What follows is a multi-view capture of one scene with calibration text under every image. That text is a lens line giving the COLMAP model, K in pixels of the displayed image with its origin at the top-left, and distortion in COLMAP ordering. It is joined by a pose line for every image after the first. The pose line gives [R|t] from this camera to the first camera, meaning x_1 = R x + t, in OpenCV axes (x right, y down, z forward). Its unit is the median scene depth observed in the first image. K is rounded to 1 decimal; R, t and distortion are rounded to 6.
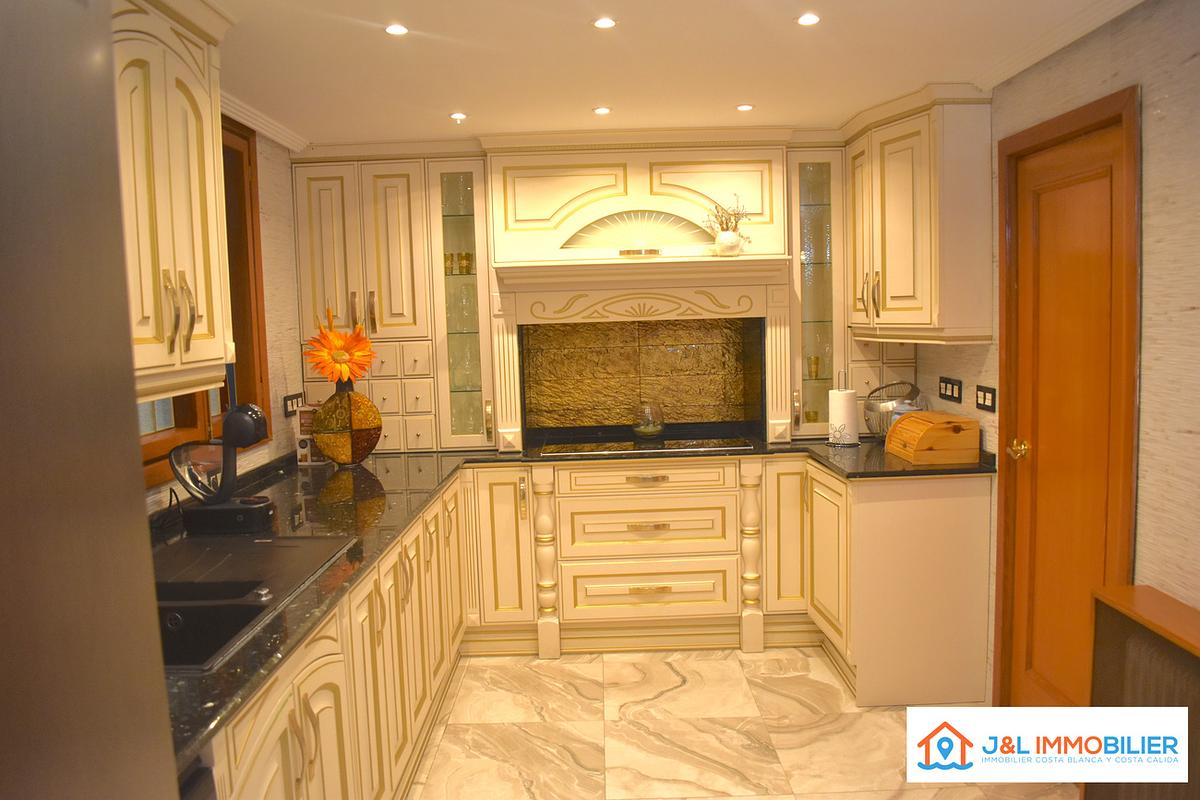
lens RADIAL K [[929.7, 0, 600.0], [0, 929.7, 400.0], [0, 0, 1]] dist [-0.096826, 0.016167]
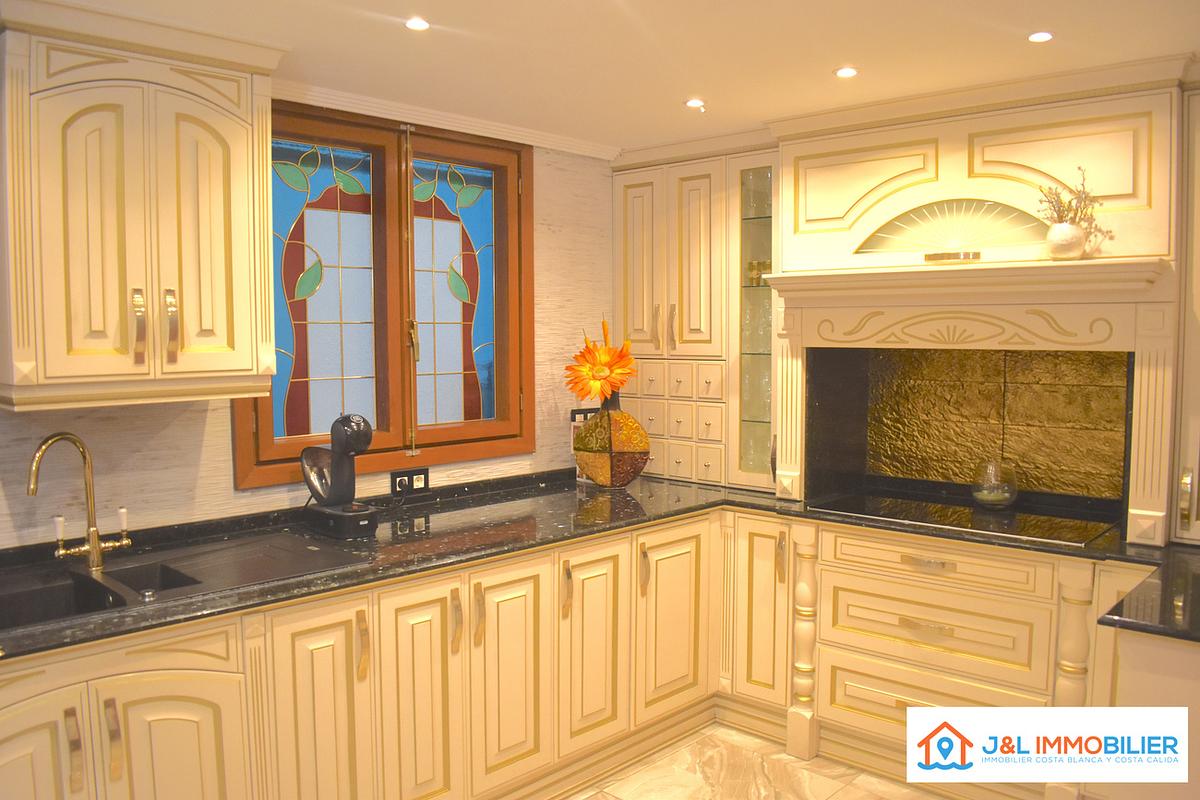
lens RADIAL K [[929.7, 0, 600.0], [0, 929.7, 400.0], [0, 0, 1]] dist [-0.096826, 0.016167]
pose [[0.729159, 0.078391, -0.679840, 0.342688], [-0.083660, 0.996177, 0.025139, -0.040184], [0.679212, 0.038545, 0.732930, 0.279298]]
